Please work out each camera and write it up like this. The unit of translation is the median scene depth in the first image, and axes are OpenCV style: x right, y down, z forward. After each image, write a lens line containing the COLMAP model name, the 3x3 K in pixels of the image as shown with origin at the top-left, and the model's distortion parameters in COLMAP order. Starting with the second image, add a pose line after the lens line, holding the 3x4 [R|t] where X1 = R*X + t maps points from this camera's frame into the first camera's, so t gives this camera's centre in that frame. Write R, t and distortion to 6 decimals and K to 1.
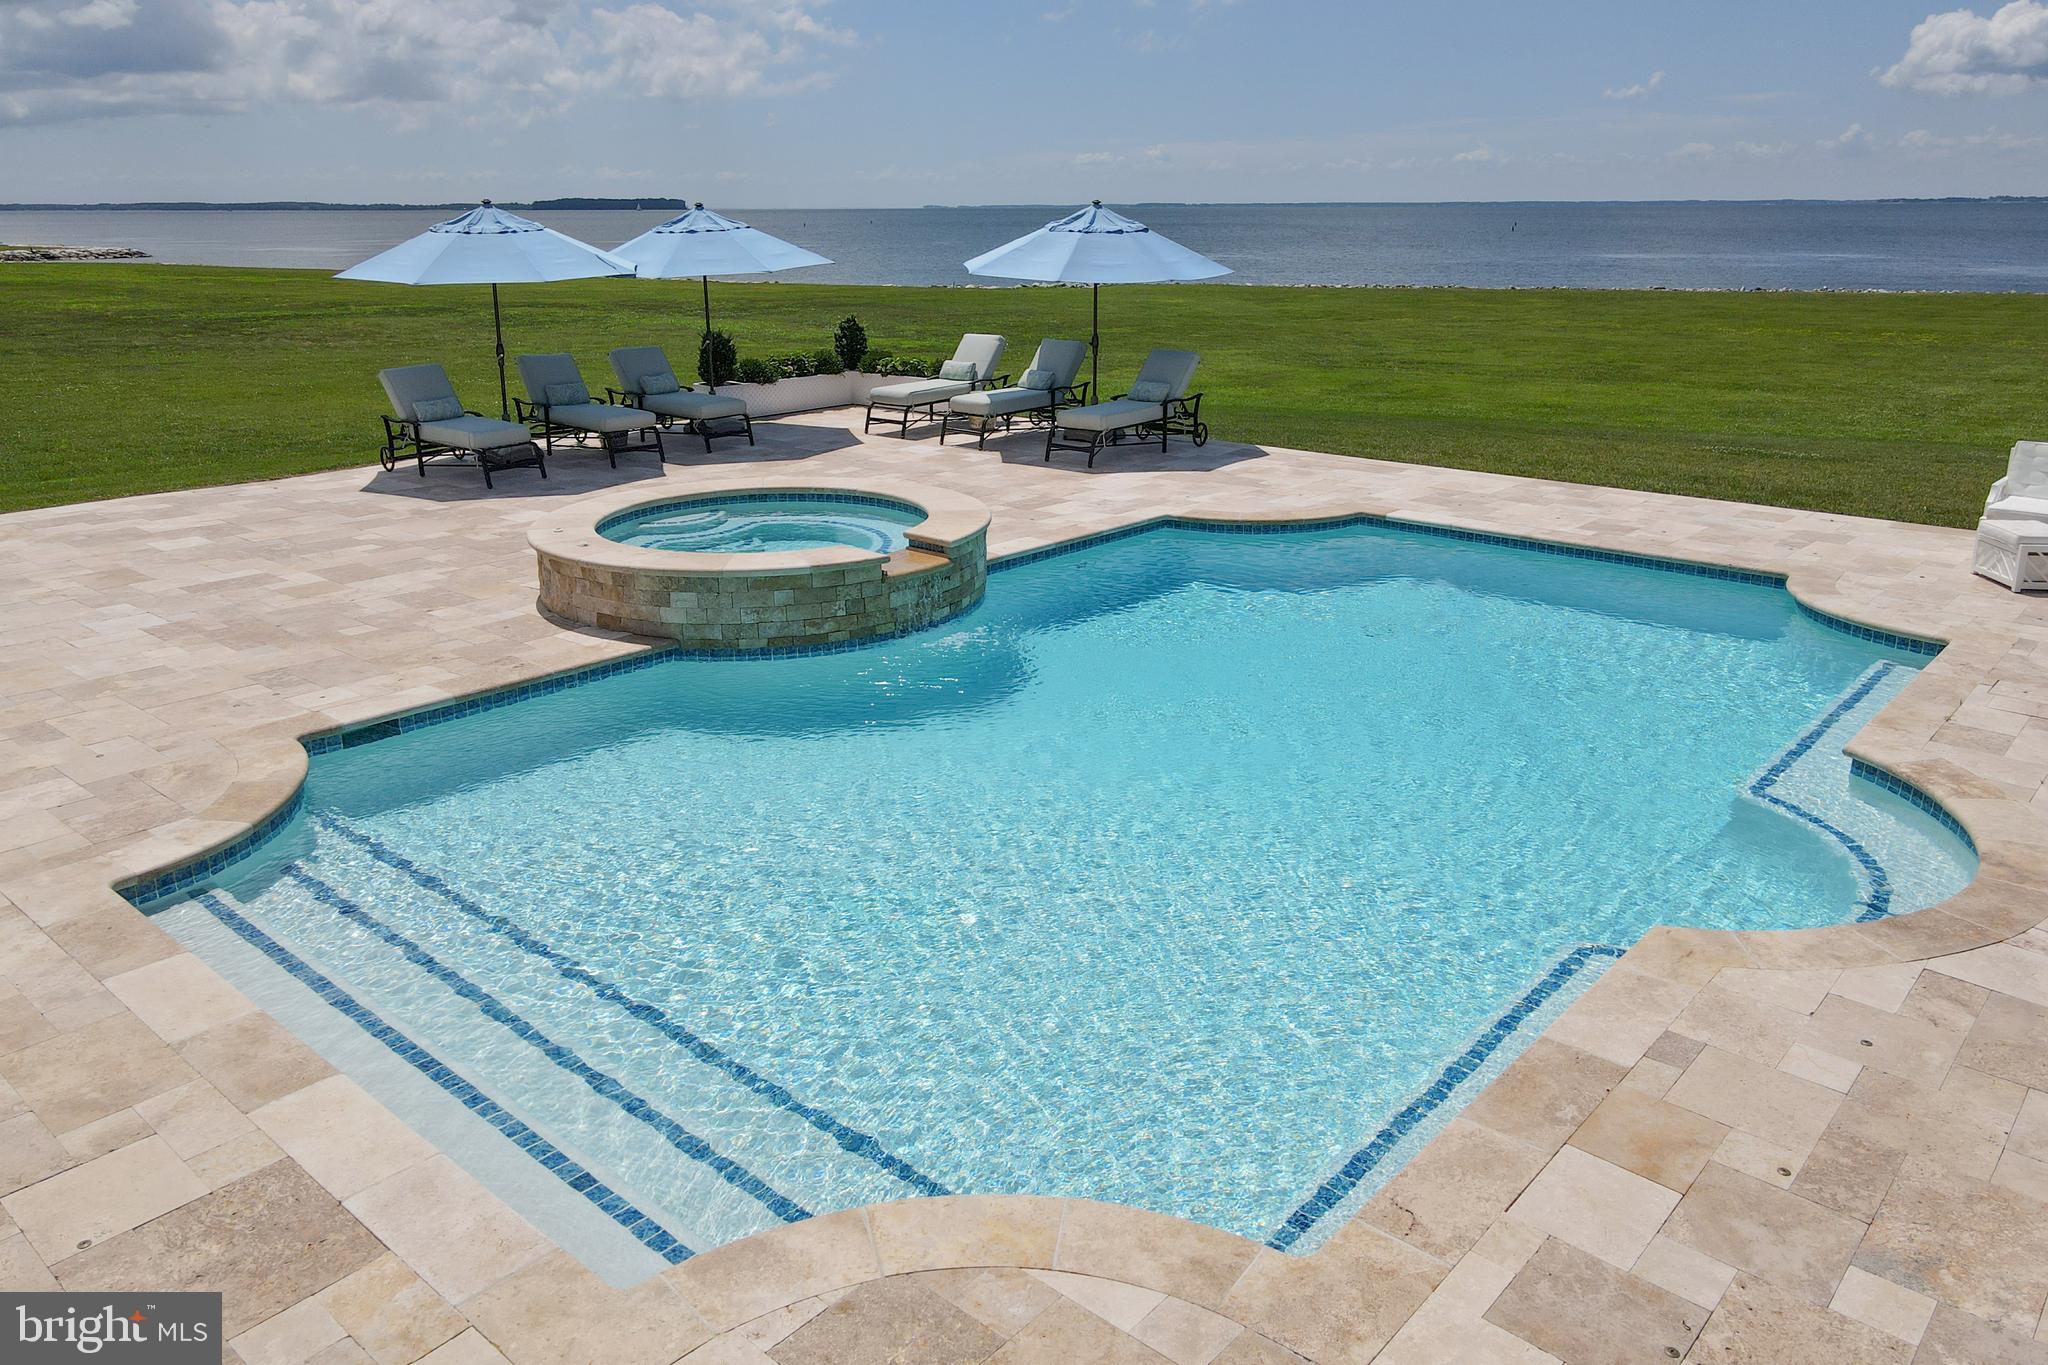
lens RADIAL K [[1526.1, 0, 1017.1], [0, 1526.1, 590.9], [0, 0, 1]] dist [0.005730, 0.015465]
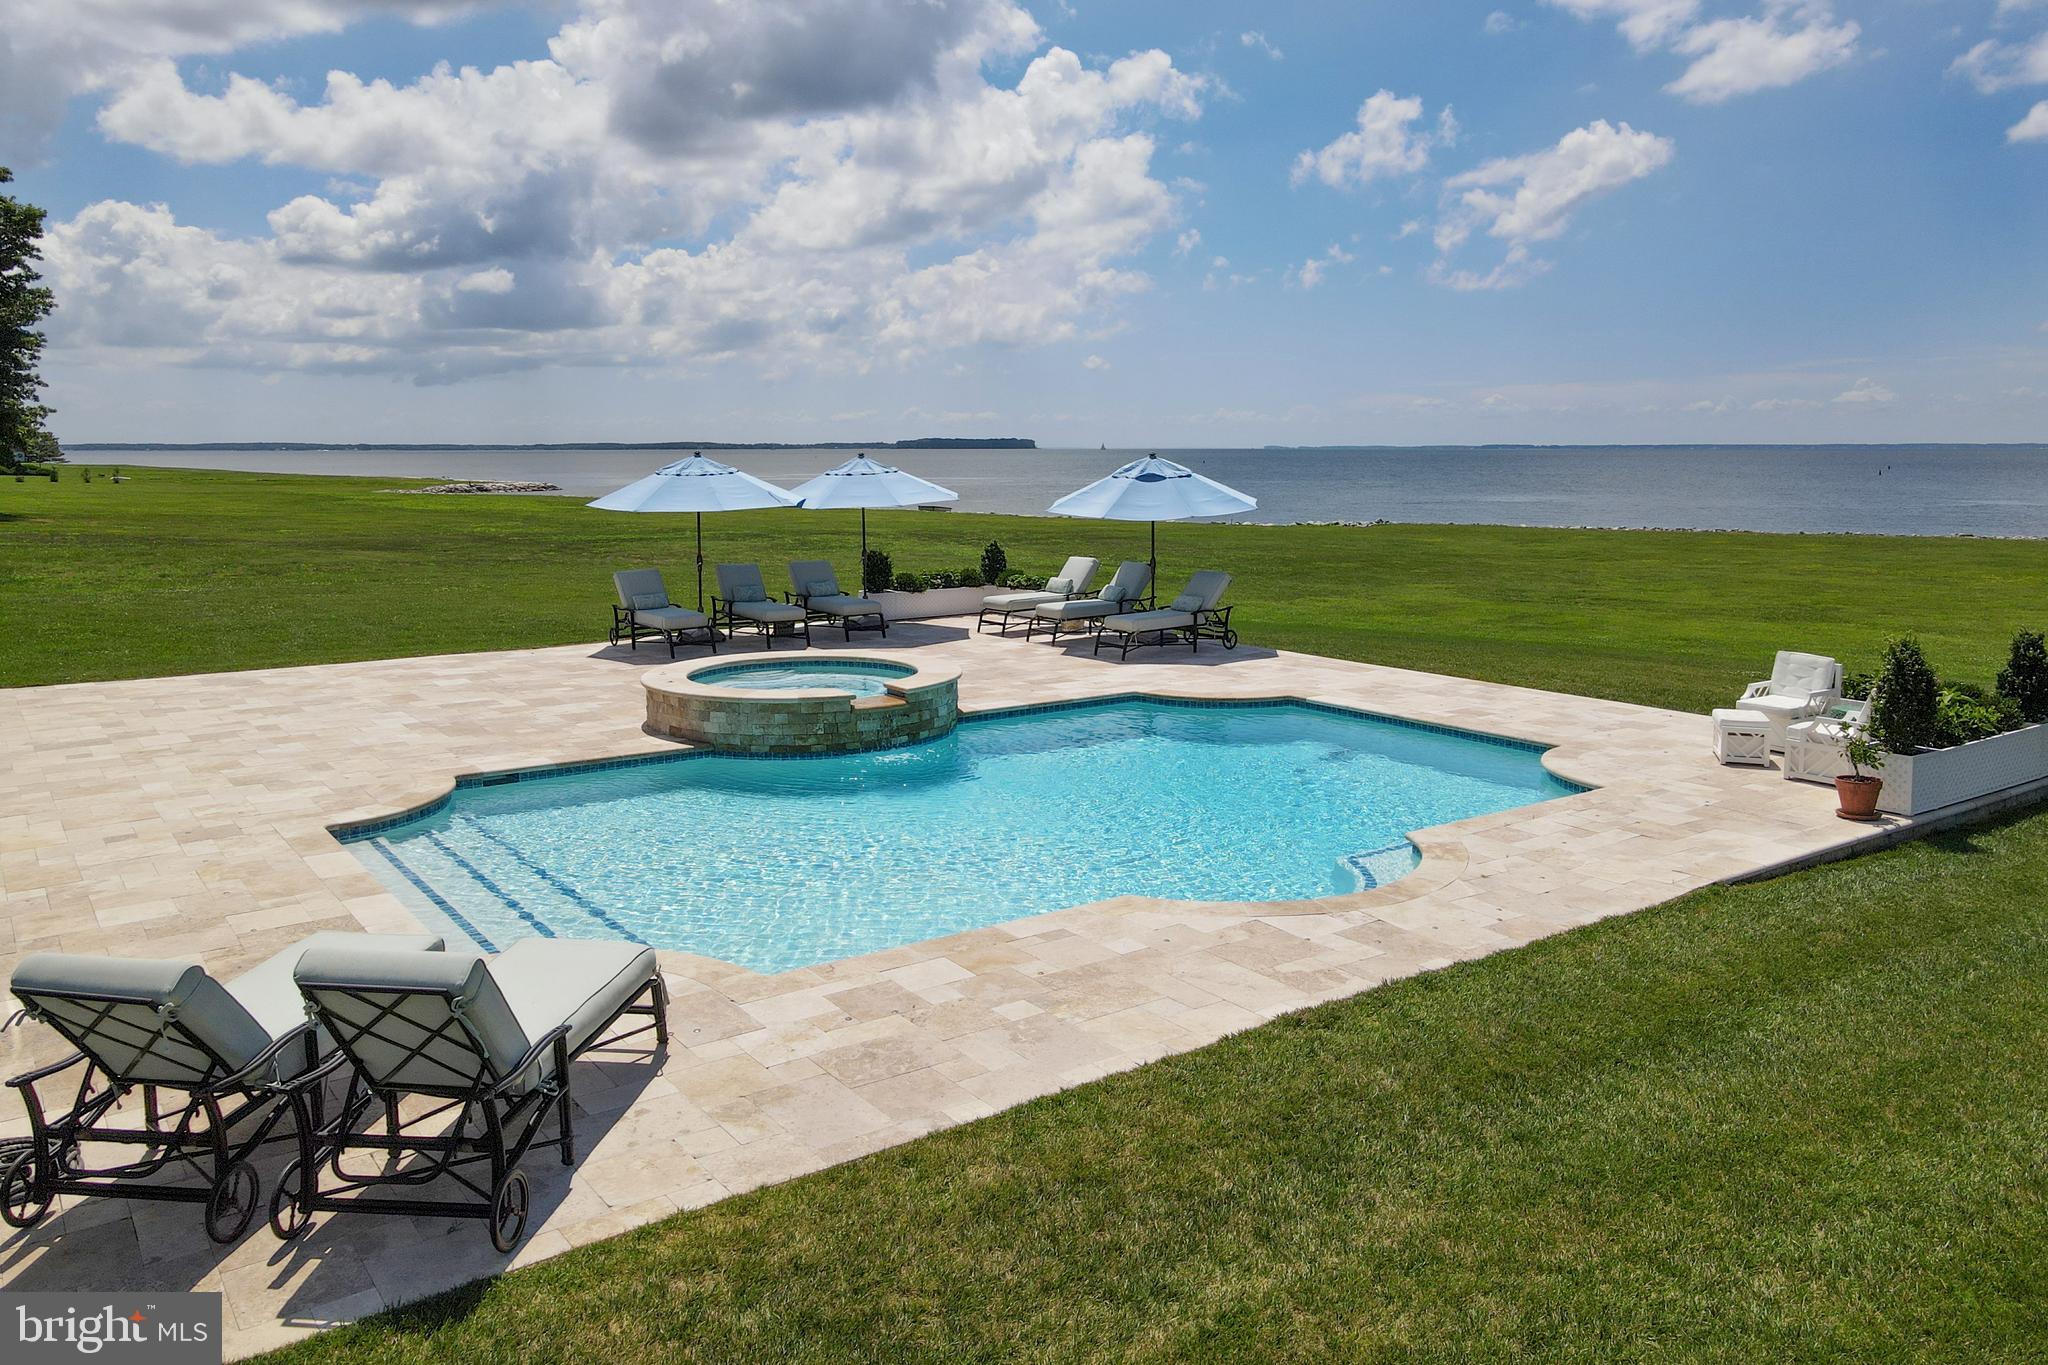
lens RADIAL K [[1524.6, 0, 1019.9], [0, 1524.6, 713.3], [0, 0, 1]] dist [0.000516, 0.005445]
pose [[0.974659, 0.041518, -0.219811, 0.289894], [-0.057503, 0.996106, -0.066828, 0.061634], [0.216180, 0.077774, 0.973251, -0.286211]]
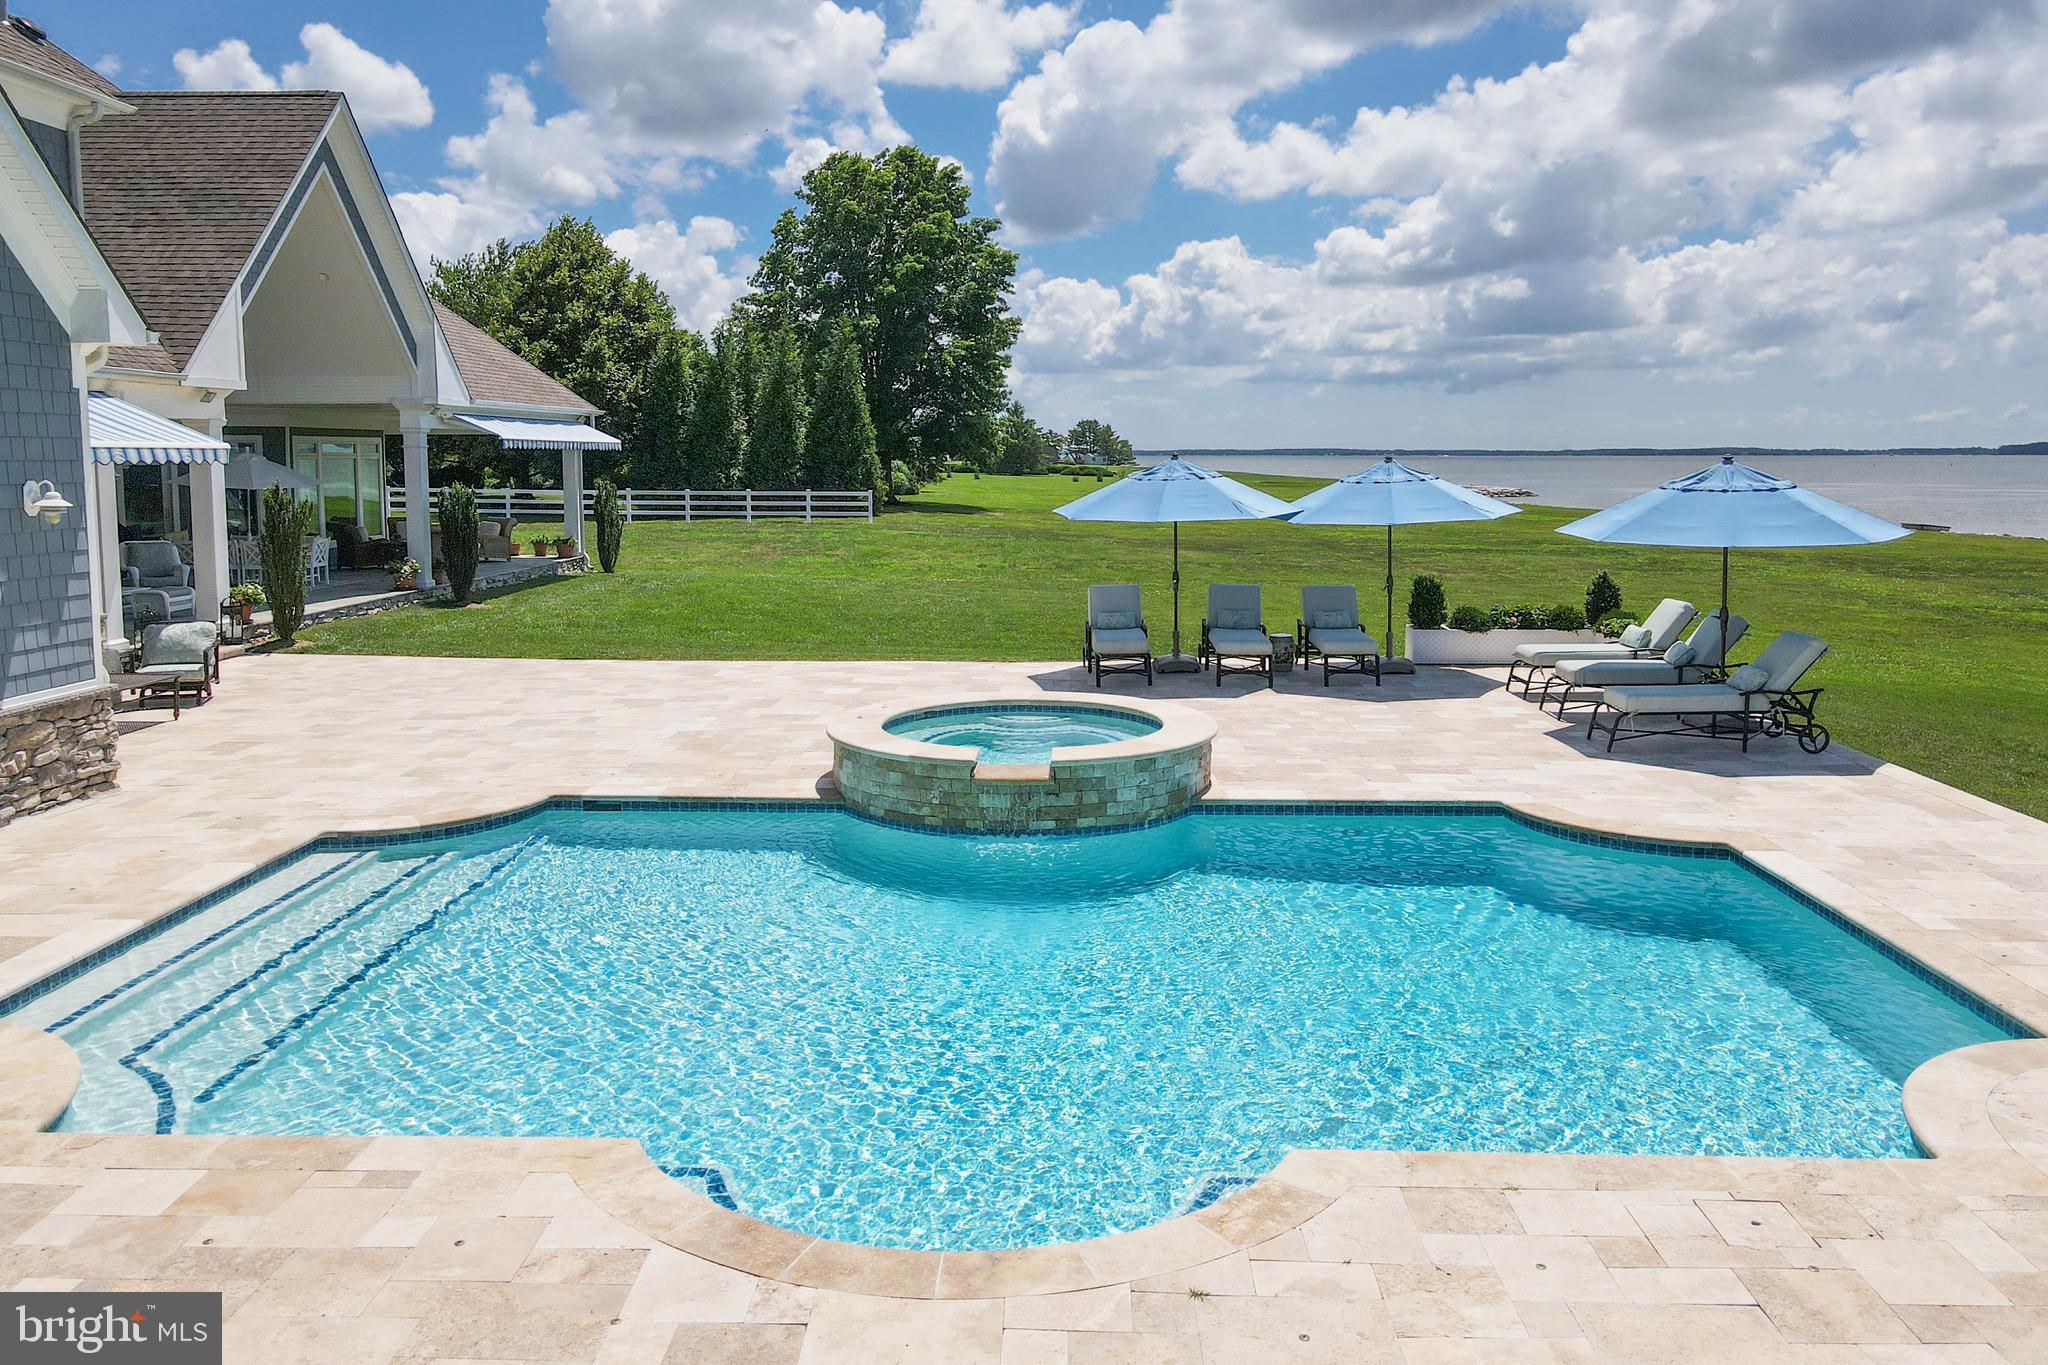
lens RADIAL K [[1526.1, 0, 997.3], [0, 1526.1, 632.1], [0, 0, 1]] dist [-0.027478, 0.057252]
pose [[0.620915, 0.094394, -0.778174, 0.595091], [-0.192780, 0.980622, -0.034871, -0.059469], [0.759803, 0.171668, 0.627080, 0.208882]]
